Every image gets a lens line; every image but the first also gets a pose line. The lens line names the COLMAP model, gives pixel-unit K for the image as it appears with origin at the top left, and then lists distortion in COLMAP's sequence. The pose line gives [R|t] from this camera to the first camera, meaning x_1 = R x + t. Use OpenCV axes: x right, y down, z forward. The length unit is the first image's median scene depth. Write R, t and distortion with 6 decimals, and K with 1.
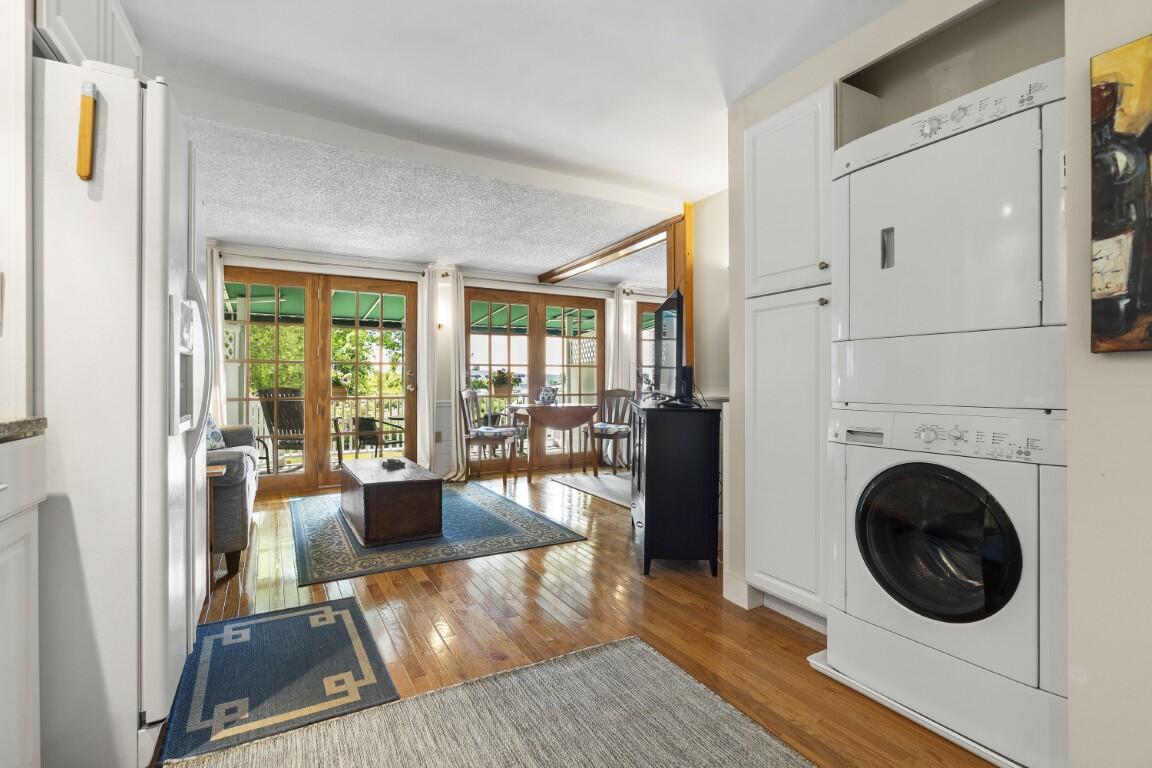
lens RADIAL K [[527.9, 0, 577.4], [0, 527.9, 382.2], [0, 0, 1]] dist [0.003162, 0.000227]
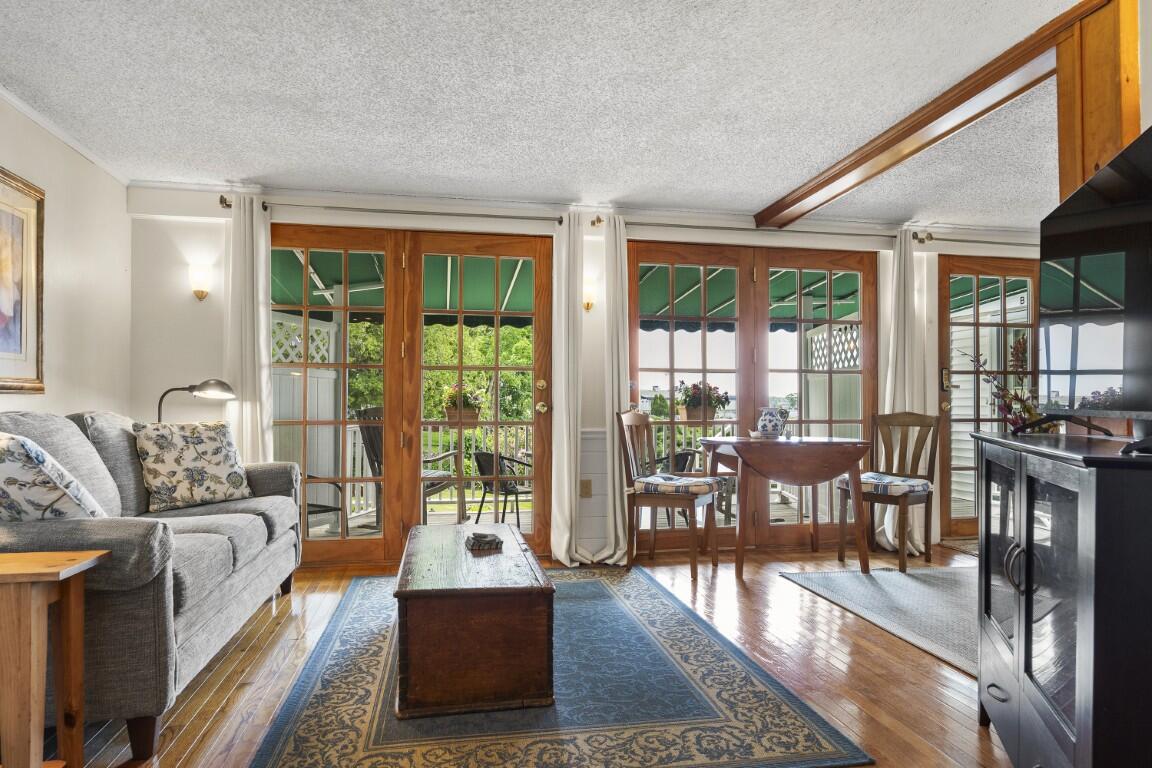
lens RADIAL K [[680.8, 0, 577.3], [0, 680.8, 392.4], [0, 0, 1]] dist [0.002303, 0.001507]
pose [[0.945465, -0.004114, -0.325698, -0.017002], [-0.002951, 0.999771, -0.021195, 0.009559], [0.325711, 0.021000, 0.945236, 0.253463]]
